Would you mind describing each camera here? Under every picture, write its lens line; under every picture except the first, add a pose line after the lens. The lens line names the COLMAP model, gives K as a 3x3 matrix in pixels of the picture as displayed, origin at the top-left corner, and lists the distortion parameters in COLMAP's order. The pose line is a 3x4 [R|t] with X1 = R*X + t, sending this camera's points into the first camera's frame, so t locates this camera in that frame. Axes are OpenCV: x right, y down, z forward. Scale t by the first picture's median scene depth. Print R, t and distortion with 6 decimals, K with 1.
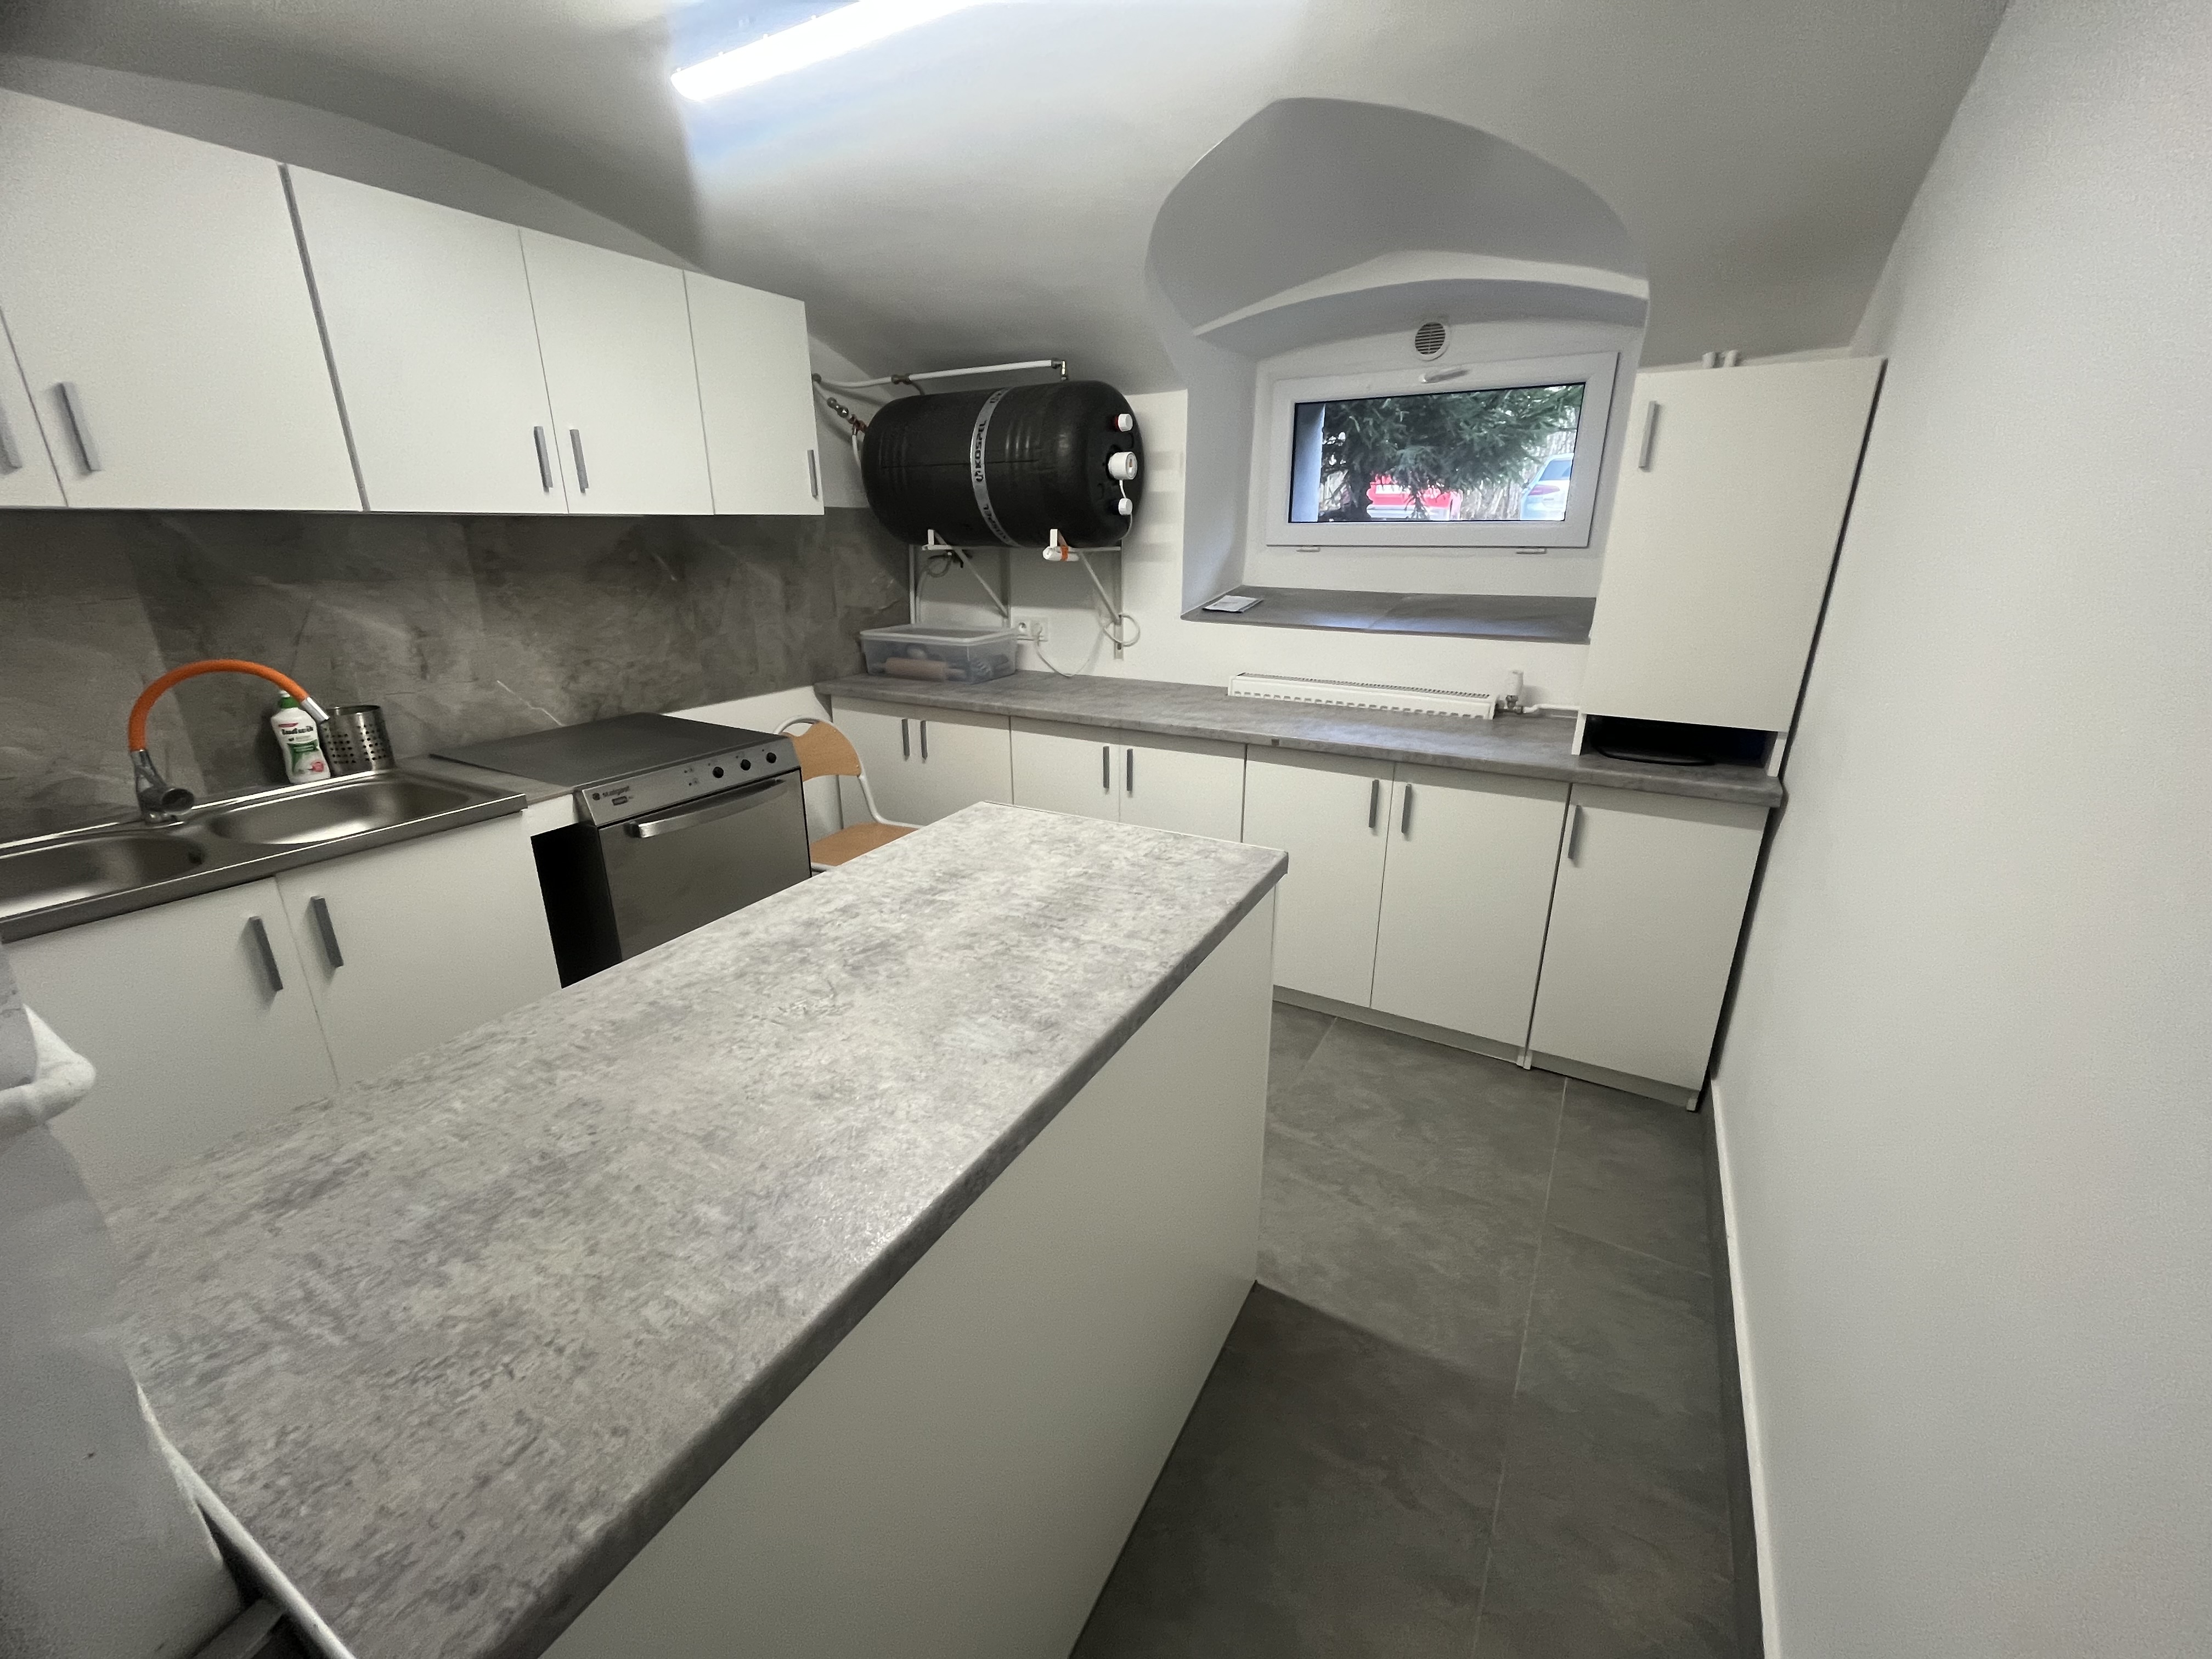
lens RADIAL K [[891.8, 0, 1104.6], [0, 891.8, 826.0], [0, 0, 1]] dist [-0.002670, 0.000131]
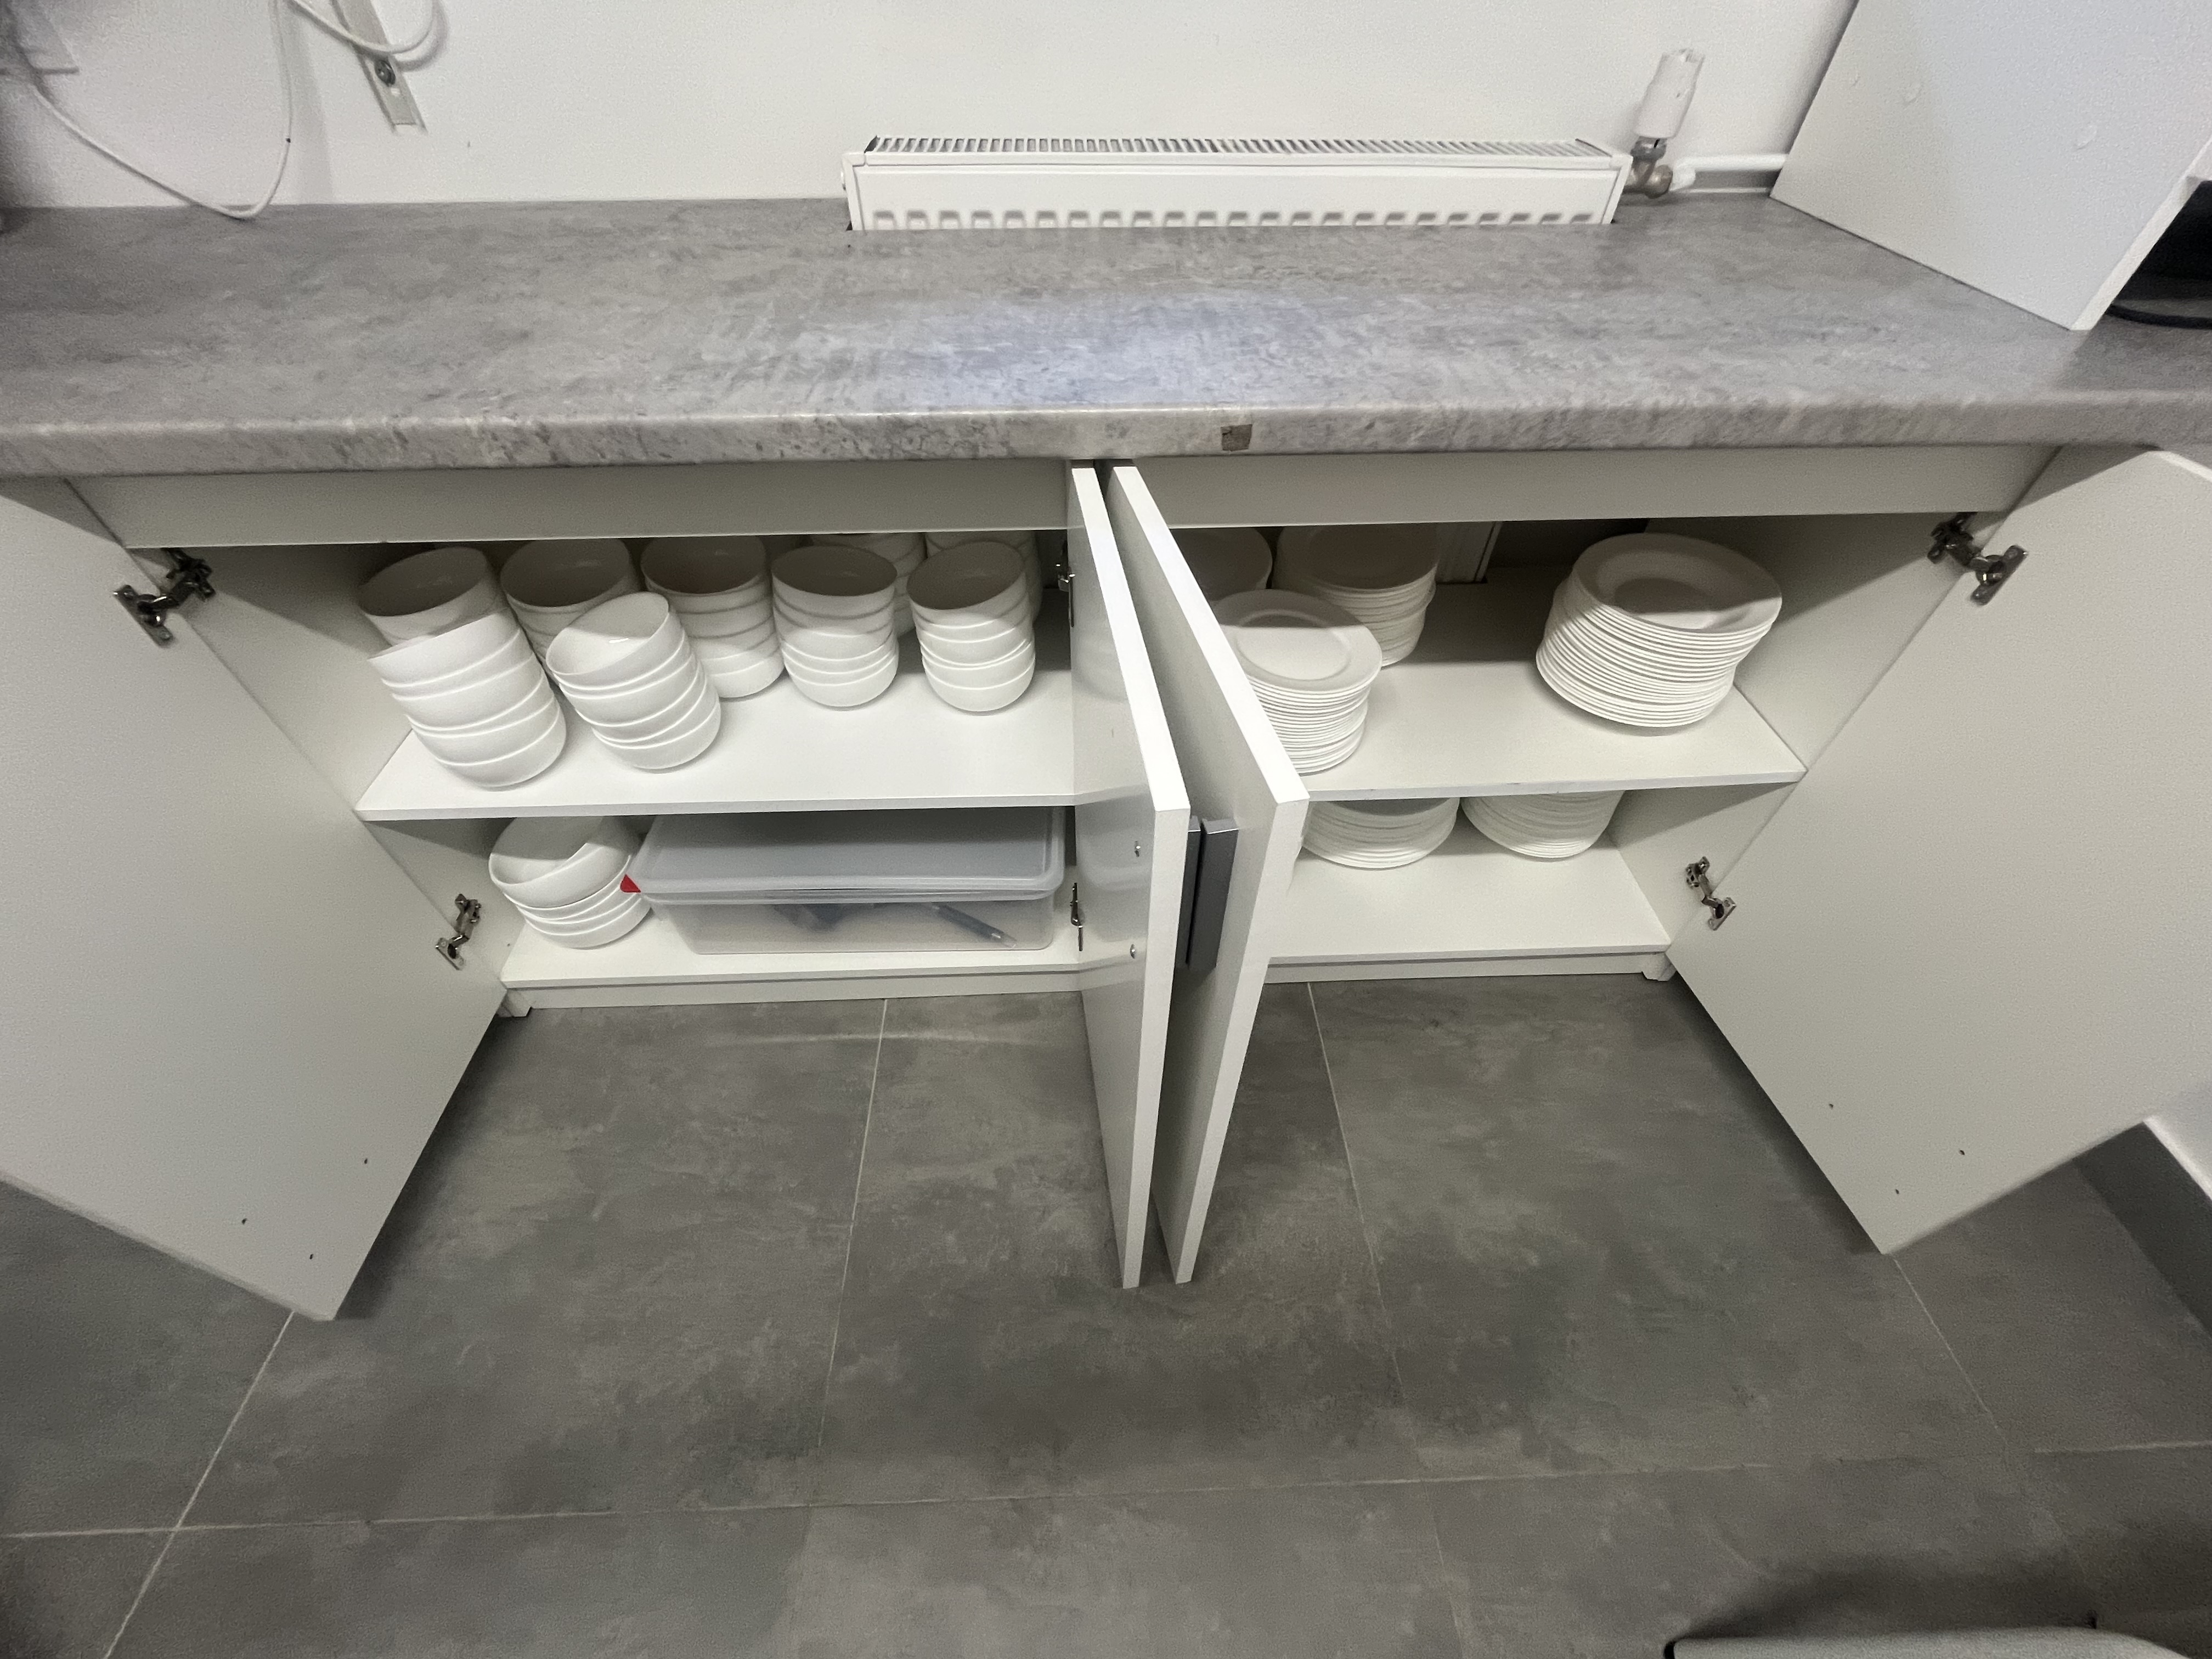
lens RADIAL K [[891.8, 0, 1102.7], [0, 891.8, 831.3], [0, 0, 1]] dist [-0.002670, 0.000131]
pose [[0.845186, -0.384229, 0.371522, 0.011620], [0.165742, 0.849271, 0.501267, -0.097197], [-0.508124, -0.362087, 0.781475, 0.561980]]
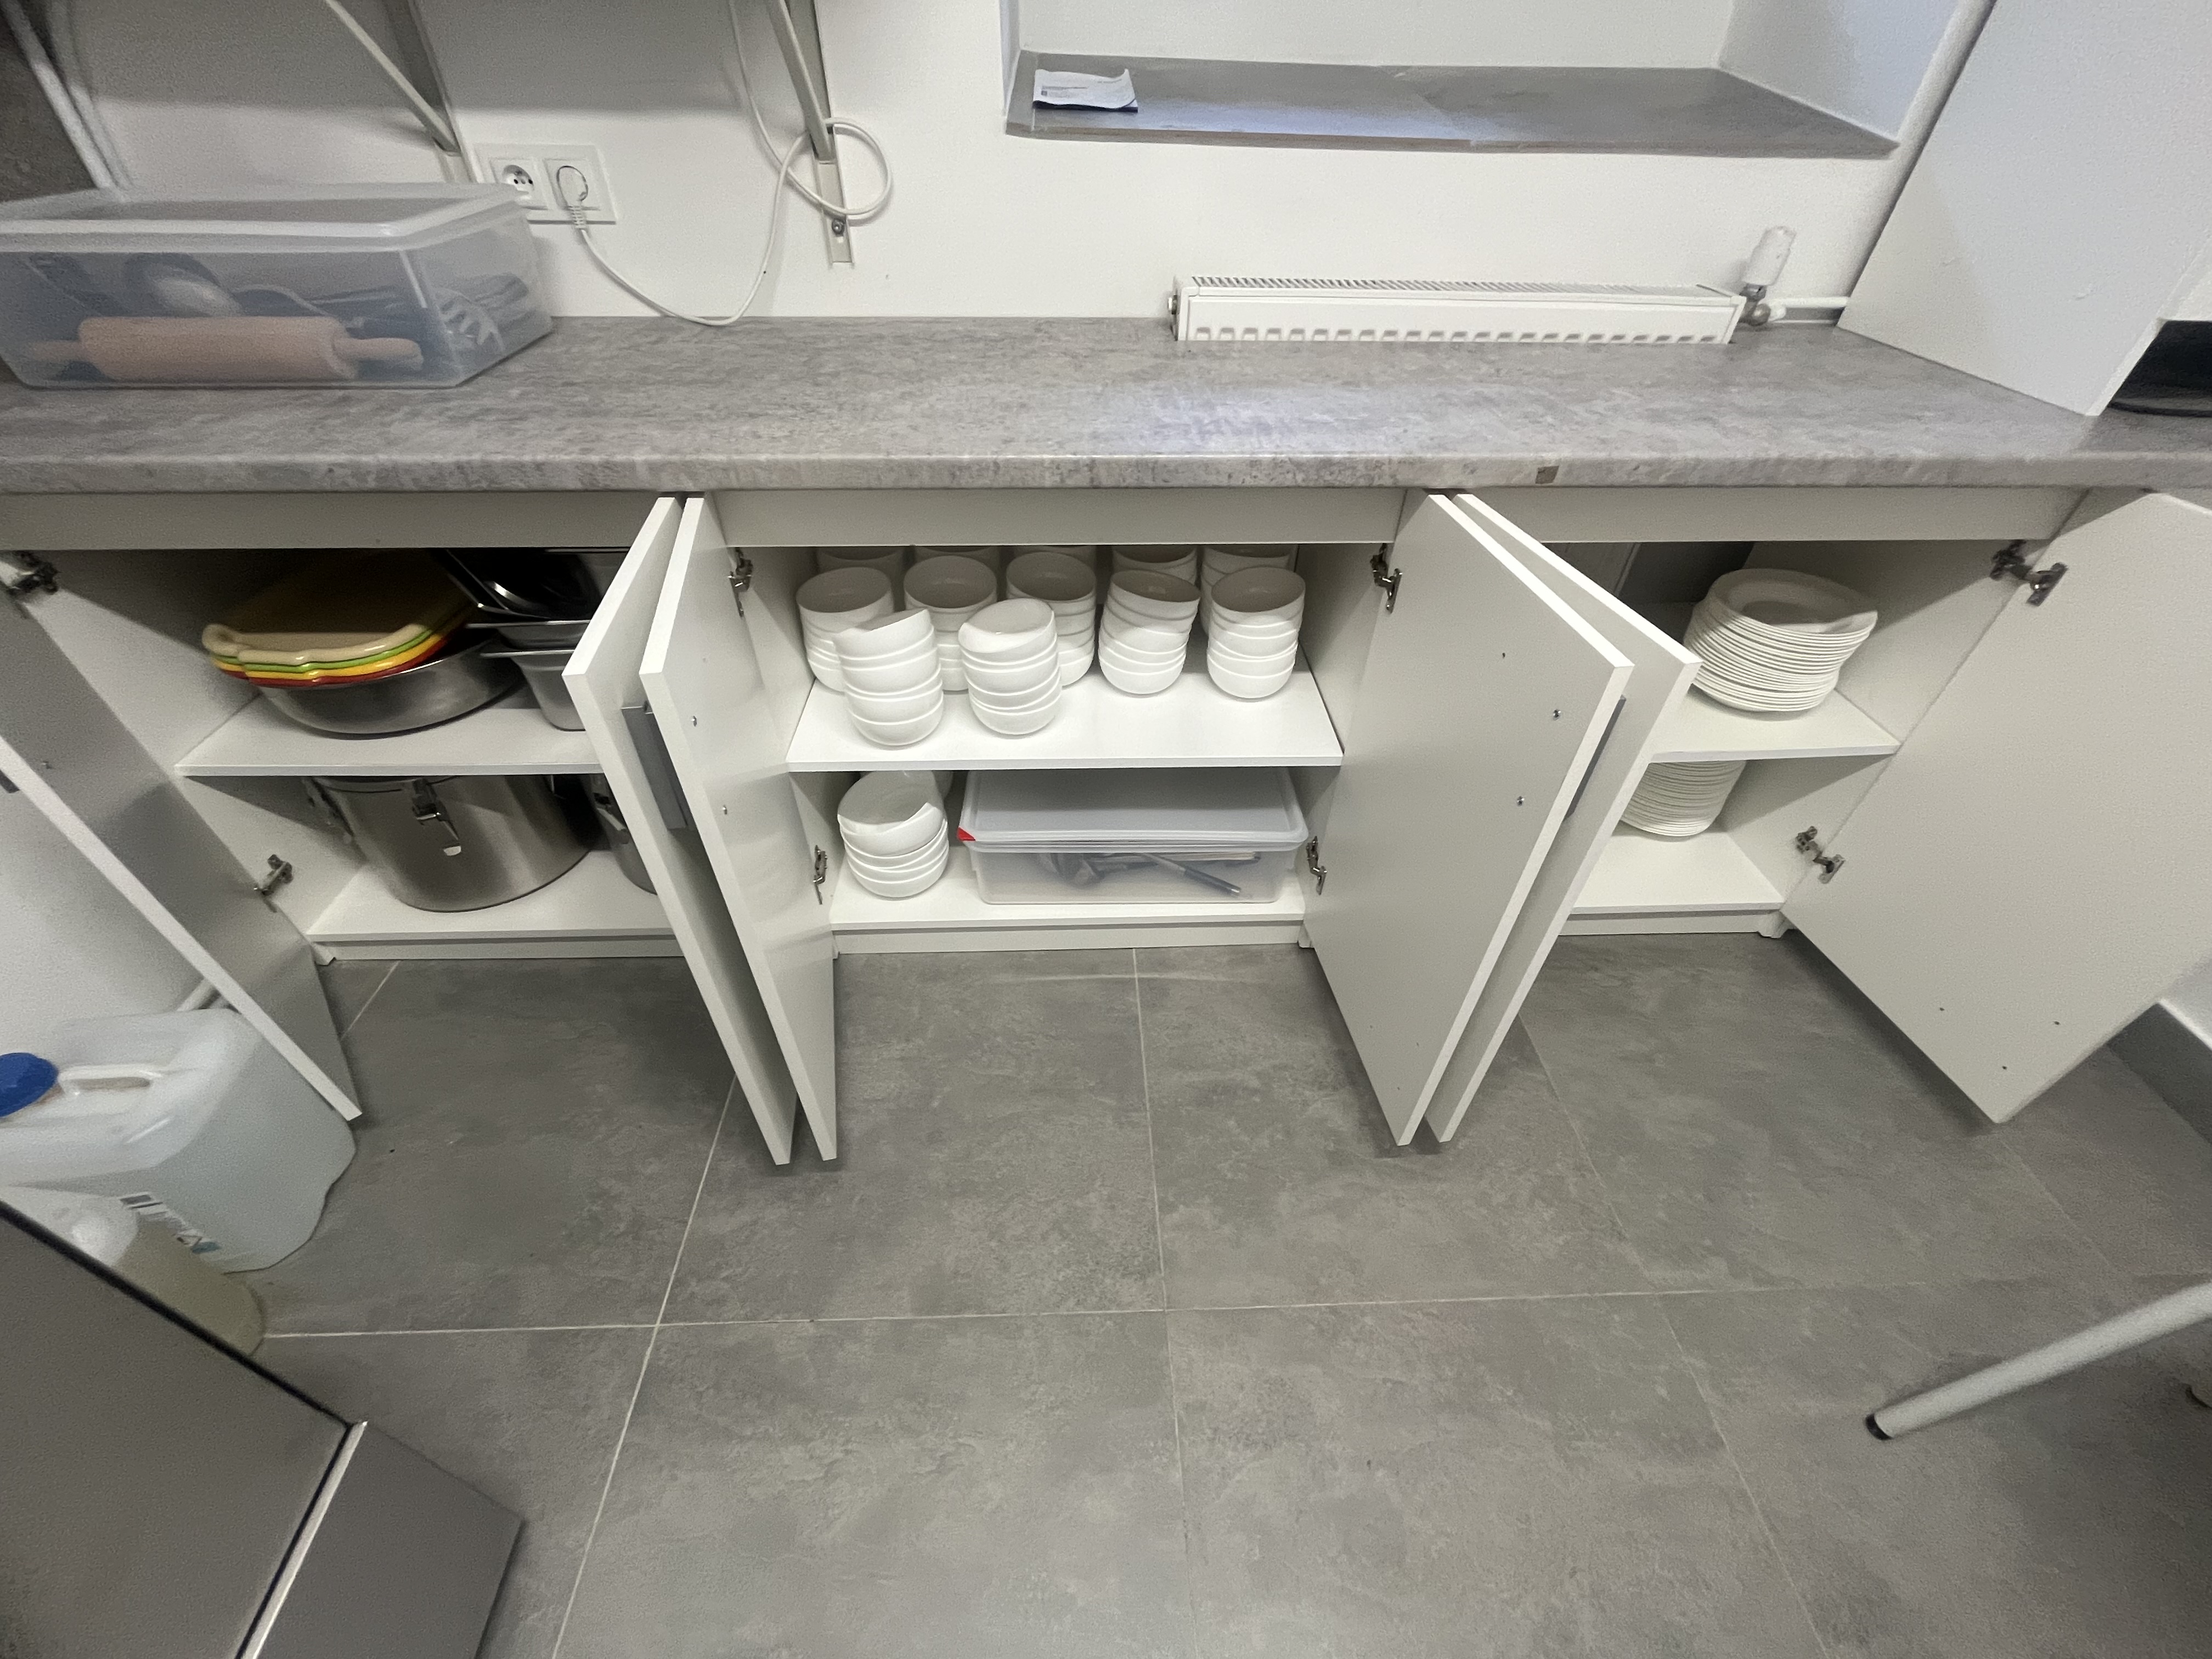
lens RADIAL K [[891.8, 0, 1105.0], [0, 891.8, 827.9], [0, 0, 1]] dist [-0.002670, 0.000131]
pose [[0.843055, -0.339961, 0.416755, -0.135958], [0.154912, 0.895539, 0.417149, -0.107752], [-0.515034, -0.287119, 0.807652, 0.538358]]
